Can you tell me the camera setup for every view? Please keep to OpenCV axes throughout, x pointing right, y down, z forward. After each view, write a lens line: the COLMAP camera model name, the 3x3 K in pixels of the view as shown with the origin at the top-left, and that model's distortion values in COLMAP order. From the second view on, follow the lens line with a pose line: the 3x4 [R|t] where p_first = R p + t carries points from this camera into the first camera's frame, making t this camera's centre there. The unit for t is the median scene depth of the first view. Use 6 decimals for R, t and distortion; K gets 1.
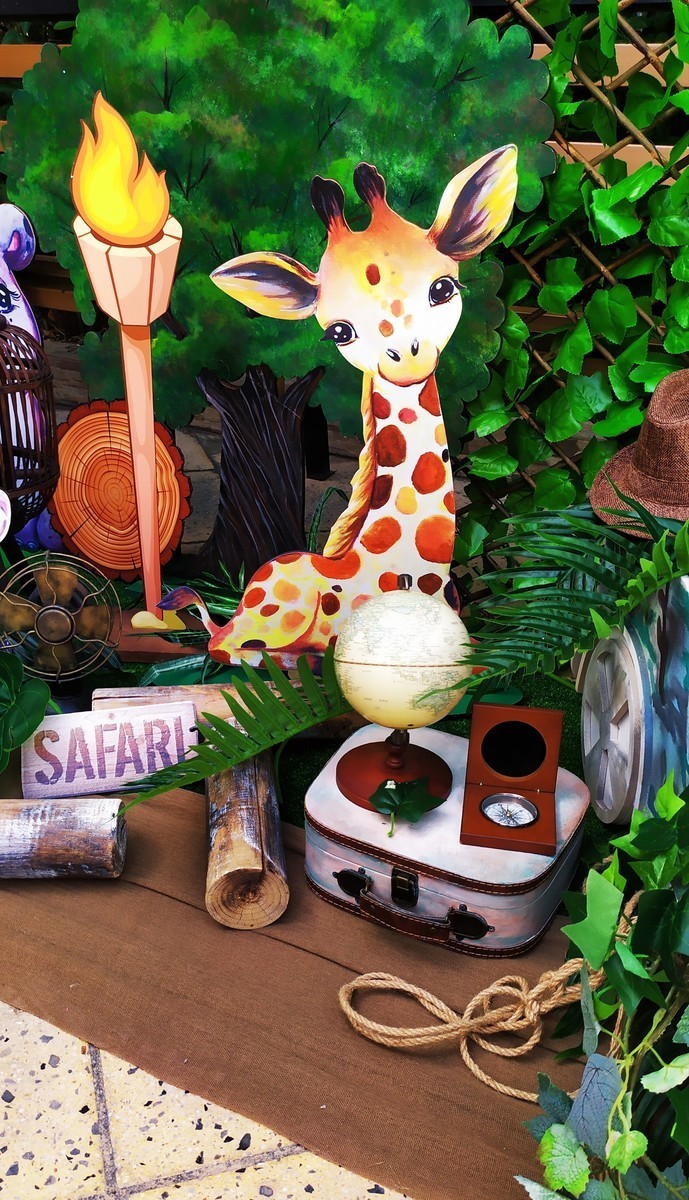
lens RADIAL K [[1026.0, 0, 327.6], [0, 1026.0, 667.1], [0, 0, 1]] dist [0.050035, -0.051447]
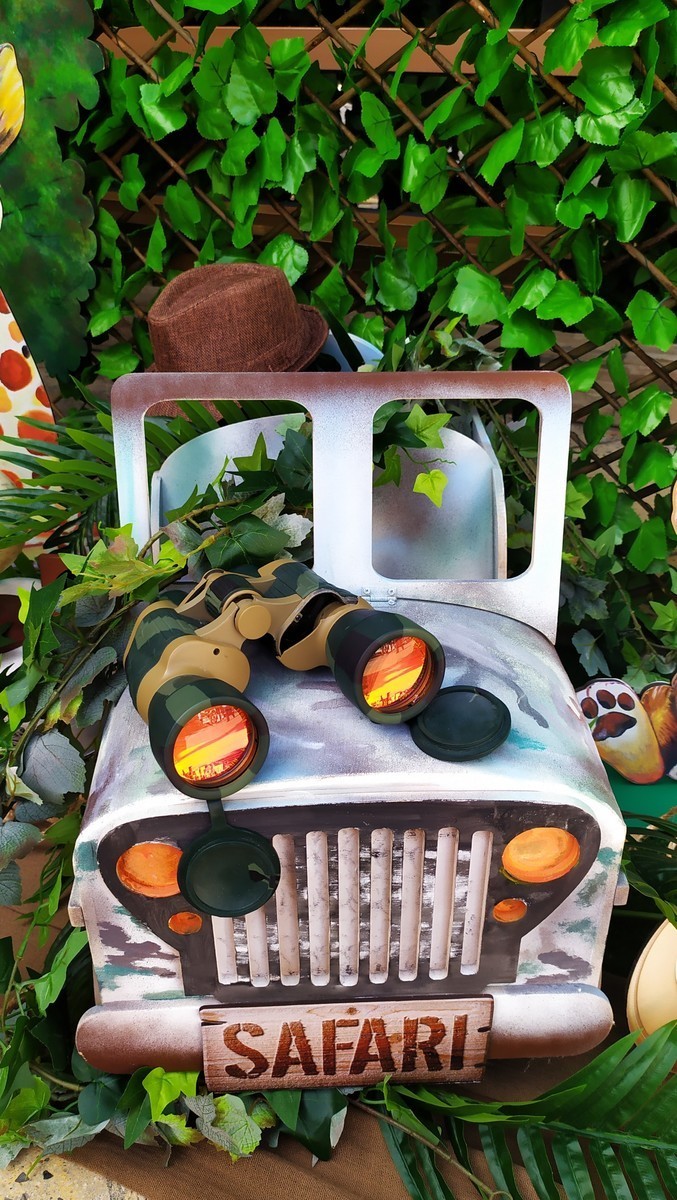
lens RADIAL K [[1024.6, 0, 318.0], [0, 1024.6, 650.1], [0, 0, 1]] dist [0.002244, 0.005415]
pose [[0.998597, -0.050160, 0.016963, 0.363396], [0.048533, 0.995148, 0.085584, 0.011804], [-0.021173, -0.084641, 0.996187, -0.048310]]
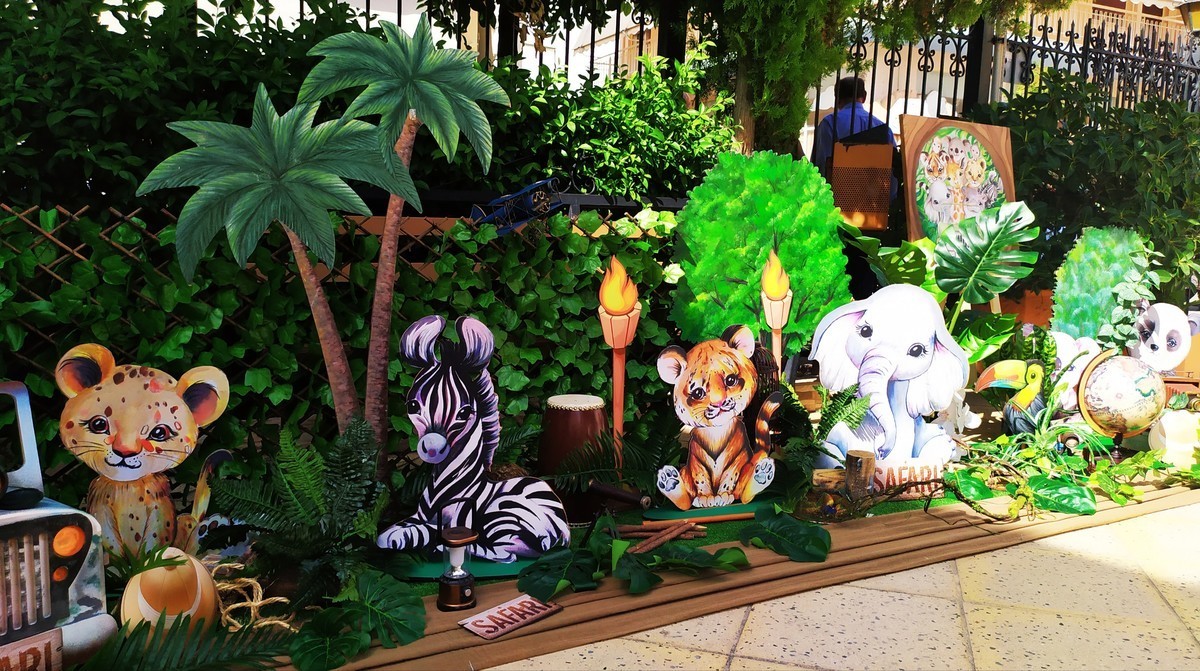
lens RADIAL K [[890.0, 0, 604.0], [0, 890.0, 331.4], [0, 0, 1]] dist [0.011754, -0.018111]
pose [[0.559770, -0.103448, 0.822165, -0.022910], [0.388902, 0.908917, -0.150419, 0.337806], [-0.731719, 0.403942, 0.549016, -0.736041]]
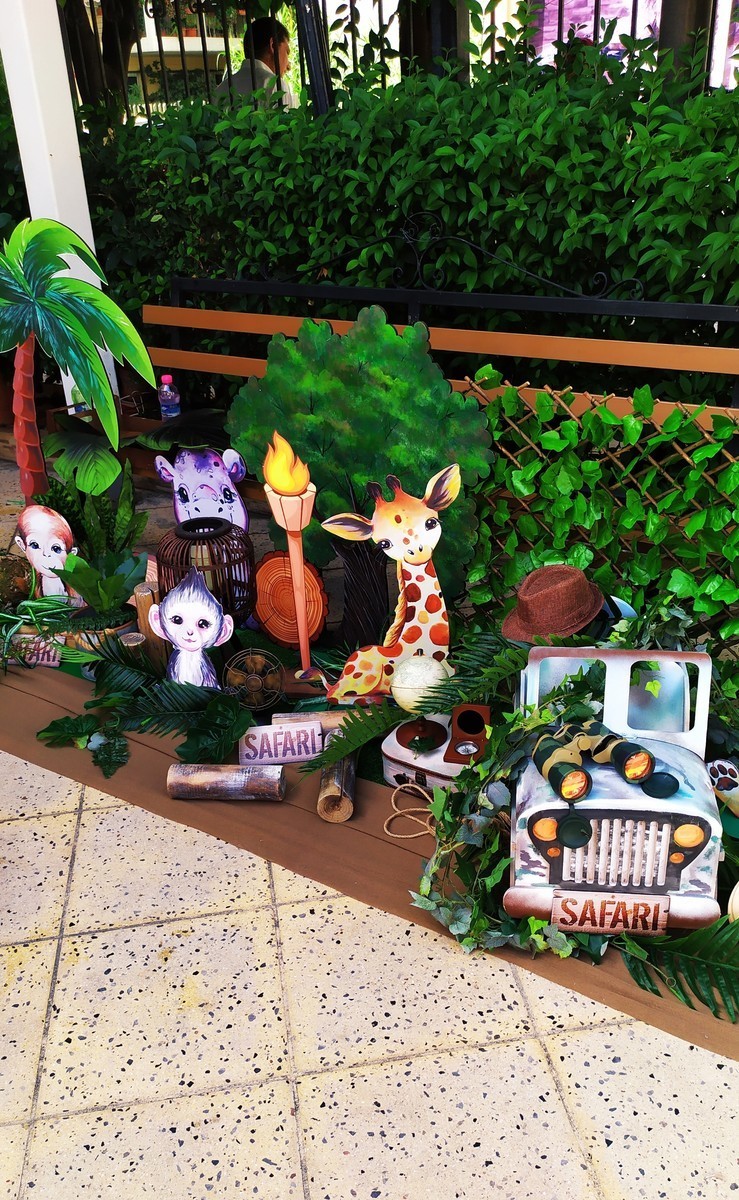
lens RADIAL K [[995.4, 0, 367.8], [0, 995.4, 679.0], [0, 0, 1]] dist [0.012056, 0.012906]
pose [[0.989054, 0.001085, -0.147550, 0.249800], [-0.001088, 0.999999, 0.000060, -0.048331], [0.147550, 0.000101, 0.989055, -0.921972]]
